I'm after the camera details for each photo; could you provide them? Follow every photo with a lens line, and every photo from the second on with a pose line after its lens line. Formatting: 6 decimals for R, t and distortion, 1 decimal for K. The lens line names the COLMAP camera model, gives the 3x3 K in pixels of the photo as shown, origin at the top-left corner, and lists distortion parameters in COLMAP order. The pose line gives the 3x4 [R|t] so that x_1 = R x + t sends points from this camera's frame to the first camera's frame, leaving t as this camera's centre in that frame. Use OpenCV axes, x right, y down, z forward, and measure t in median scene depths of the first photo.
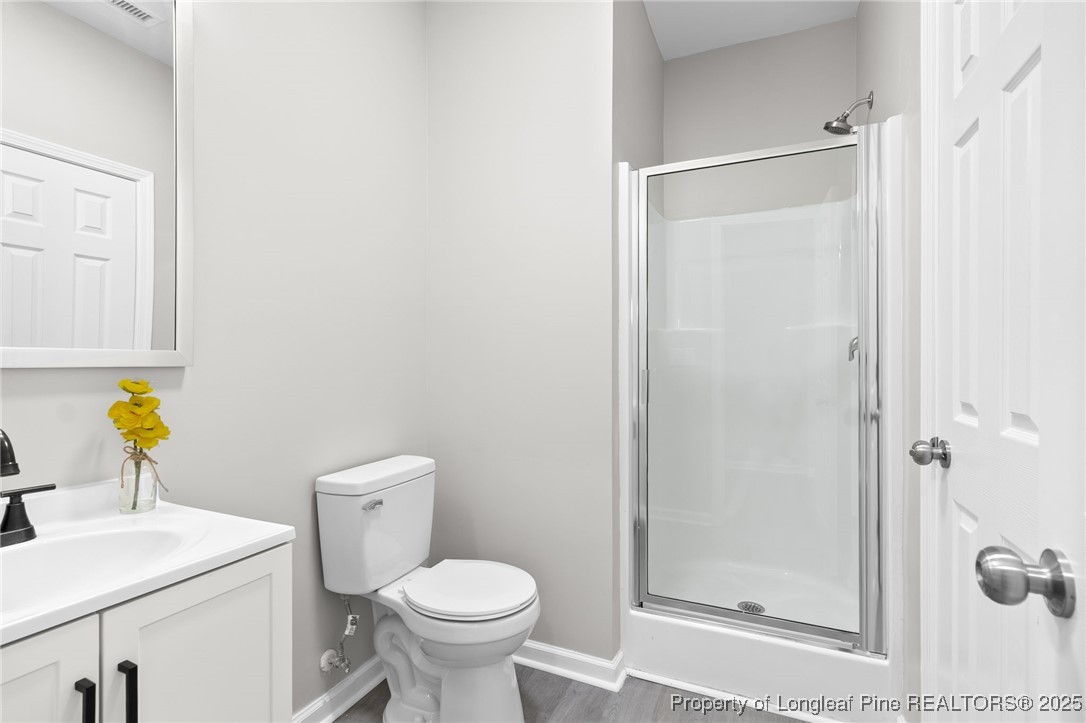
lens RADIAL K [[509.6, 0, 543.0], [0, 509.6, 361.5], [0, 0, 1]] dist [0.000765, 0.000140]
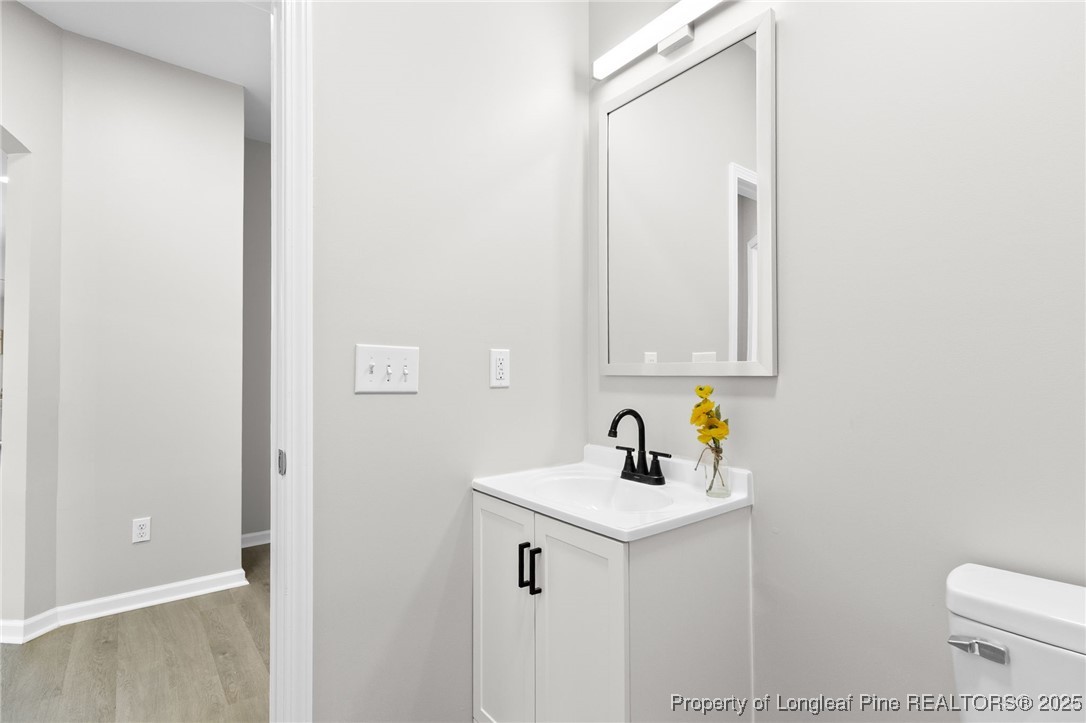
lens RADIAL K [[507.8, 0, 543.0], [0, 507.8, 361.5], [0, 0, 1]] dist [0.000349, 0.000068]
pose [[-0.444667, -0.017411, -0.895527, 0.484082], [0.000438, 0.999807, -0.019656, 0.000599], [0.895696, -0.009133, -0.444573, 1.222857]]
